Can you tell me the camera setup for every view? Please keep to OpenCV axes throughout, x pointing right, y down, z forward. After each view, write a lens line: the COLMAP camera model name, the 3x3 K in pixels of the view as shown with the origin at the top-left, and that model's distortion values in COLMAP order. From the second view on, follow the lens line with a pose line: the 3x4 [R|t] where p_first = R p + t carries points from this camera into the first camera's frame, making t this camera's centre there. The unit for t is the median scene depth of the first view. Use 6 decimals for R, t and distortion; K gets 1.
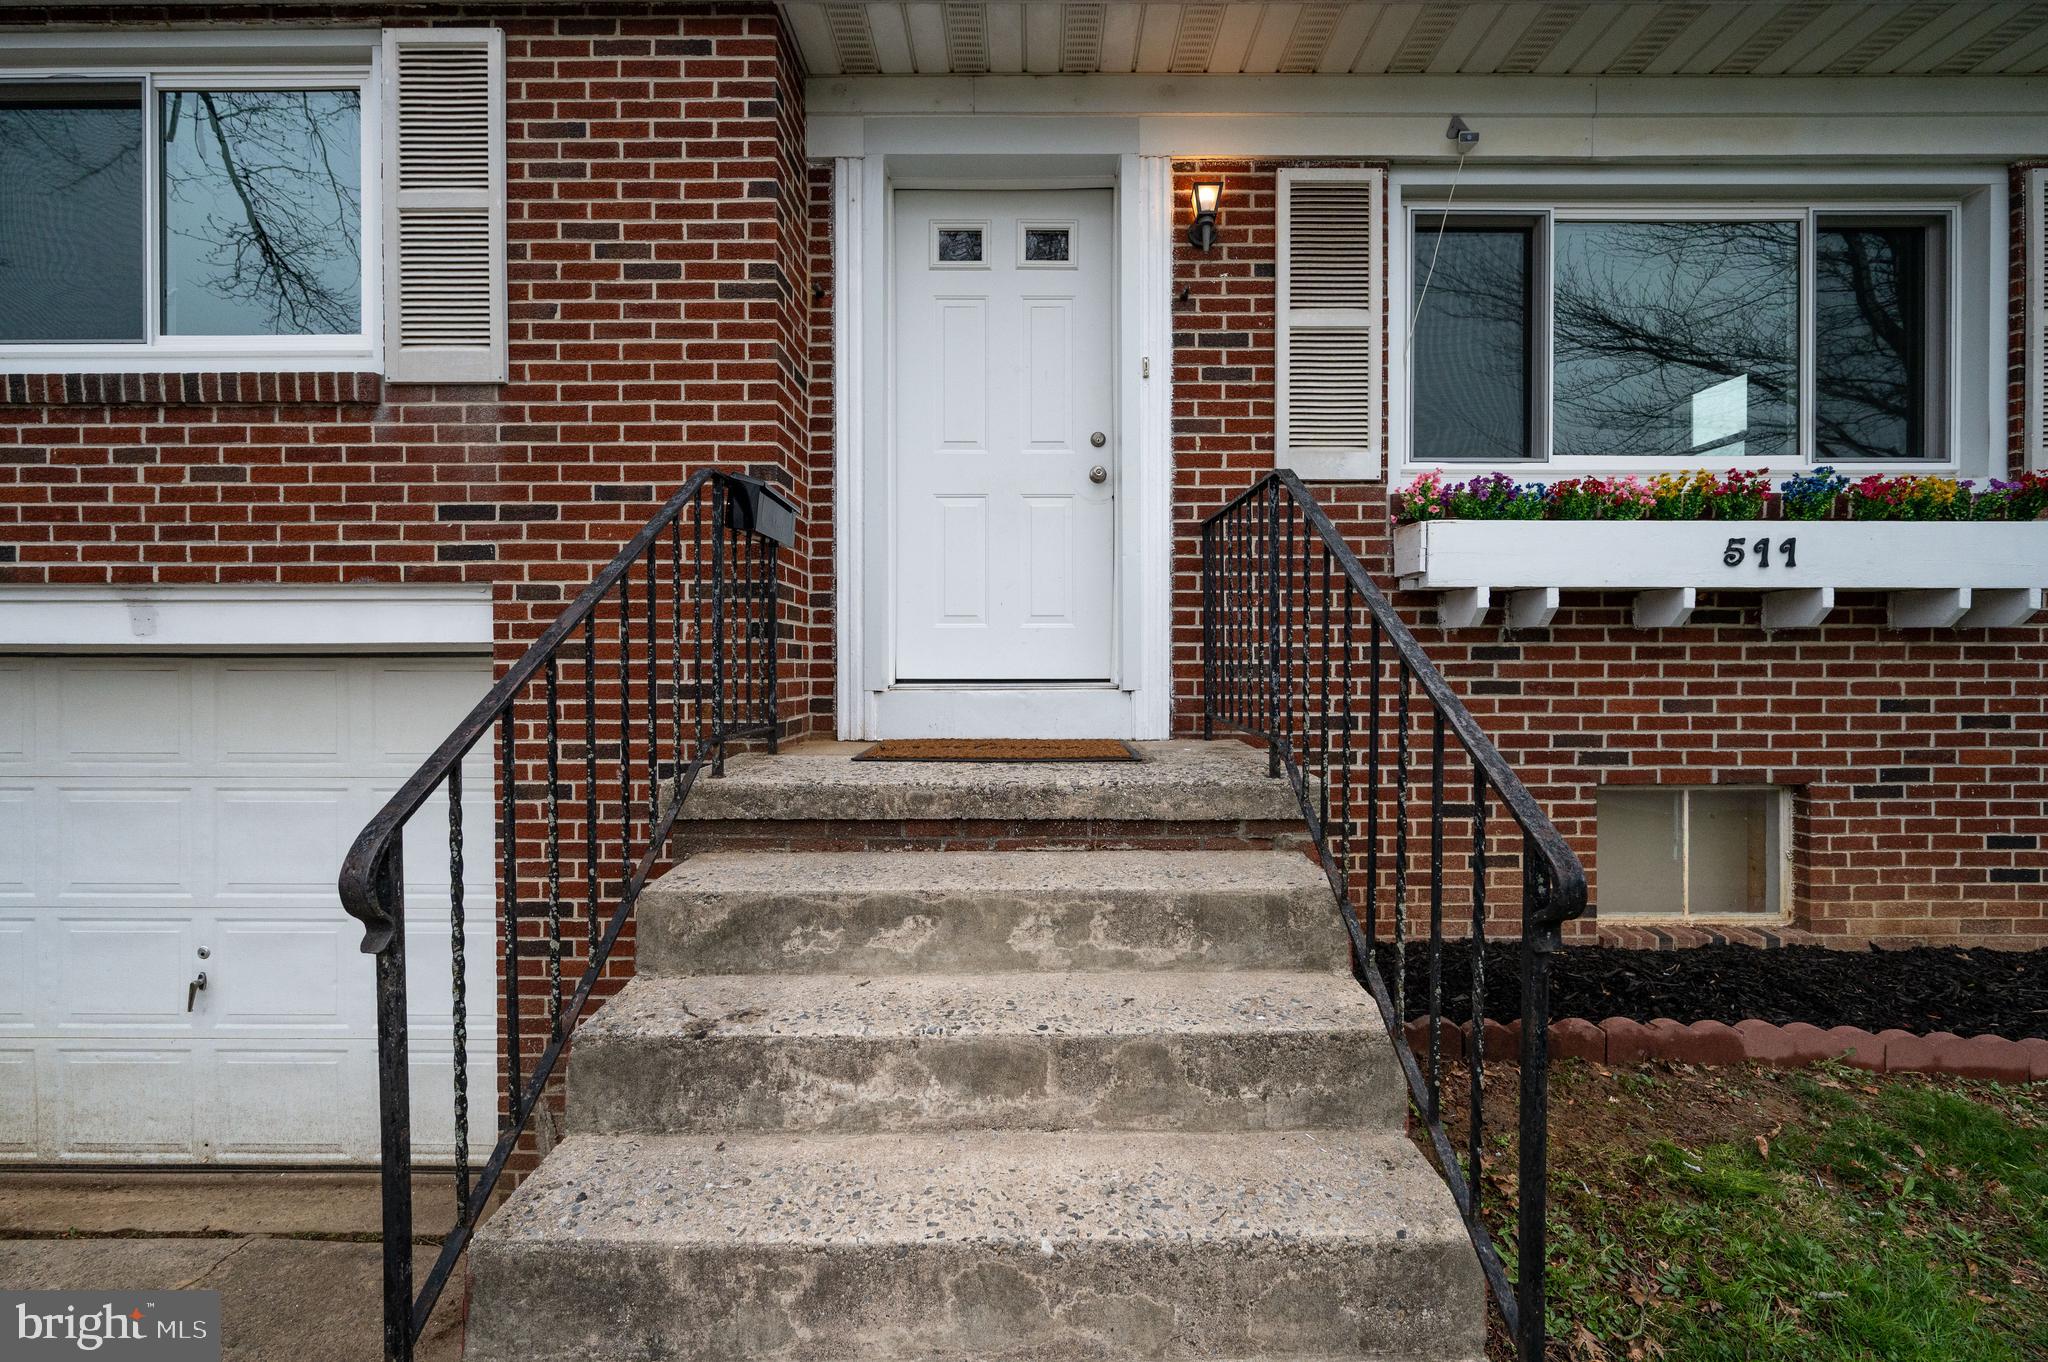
lens RADIAL K [[842.3, 0, 1062.2], [0, 842.3, 684.4], [0, 0, 1]] dist [0.000268, -0.000059]
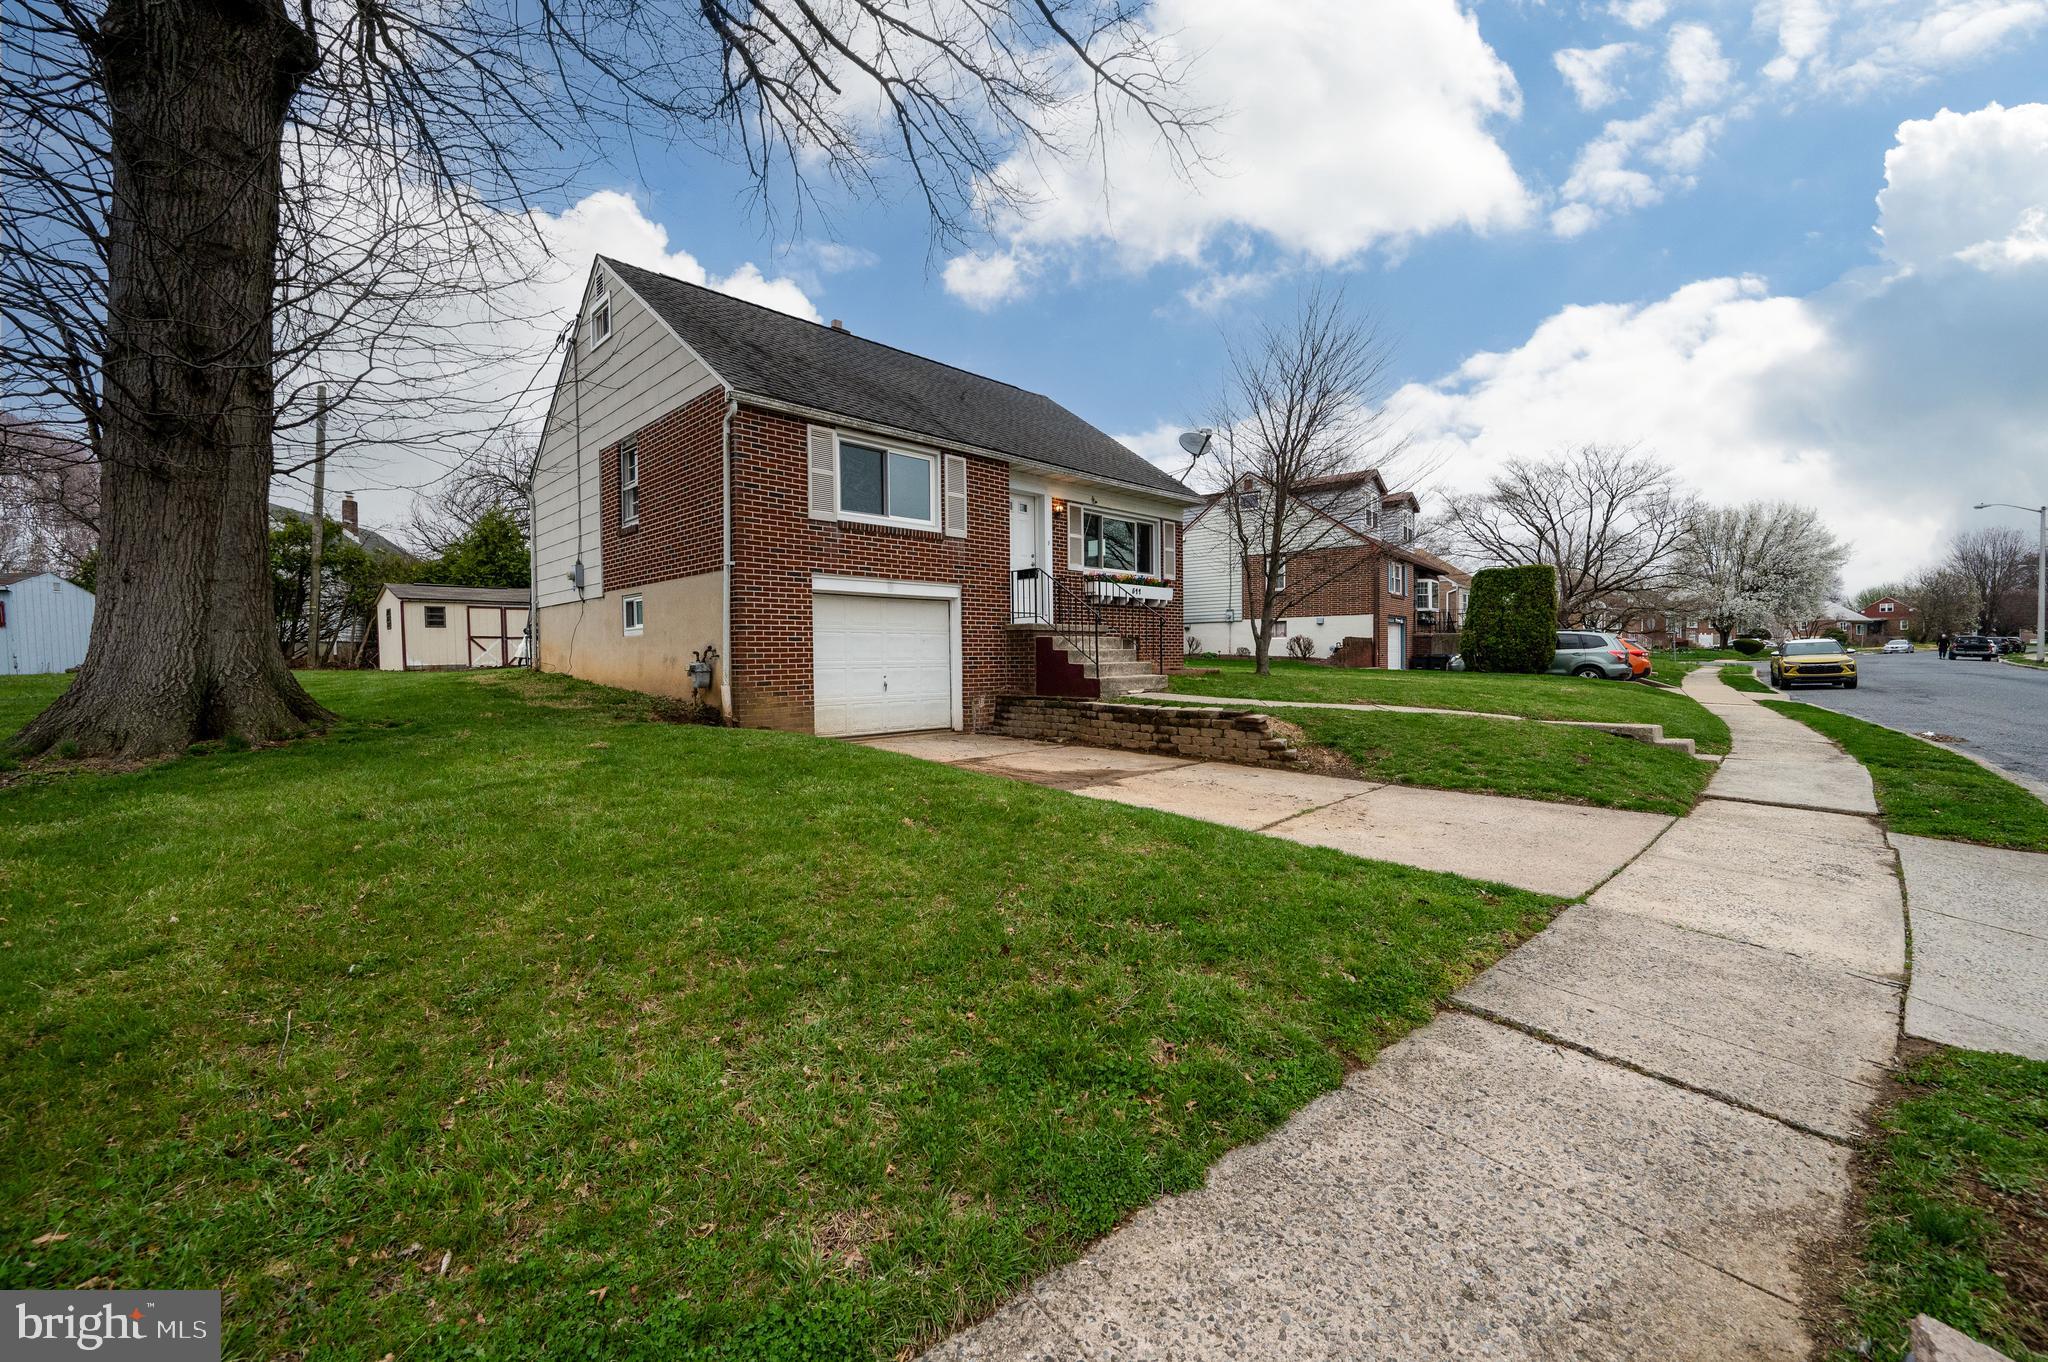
lens RADIAL K [[803.9, 0, 1031.2], [0, 803.9, 688.6], [0, 0, 1]] dist [-0.001328, -0.000432]
pose [[0.703351, -0.035176, 0.709972, -3.089008], [0.026111, 0.999379, 0.023647, 0.301881], [-0.710363, 0.001906, 0.703833, -1.983727]]
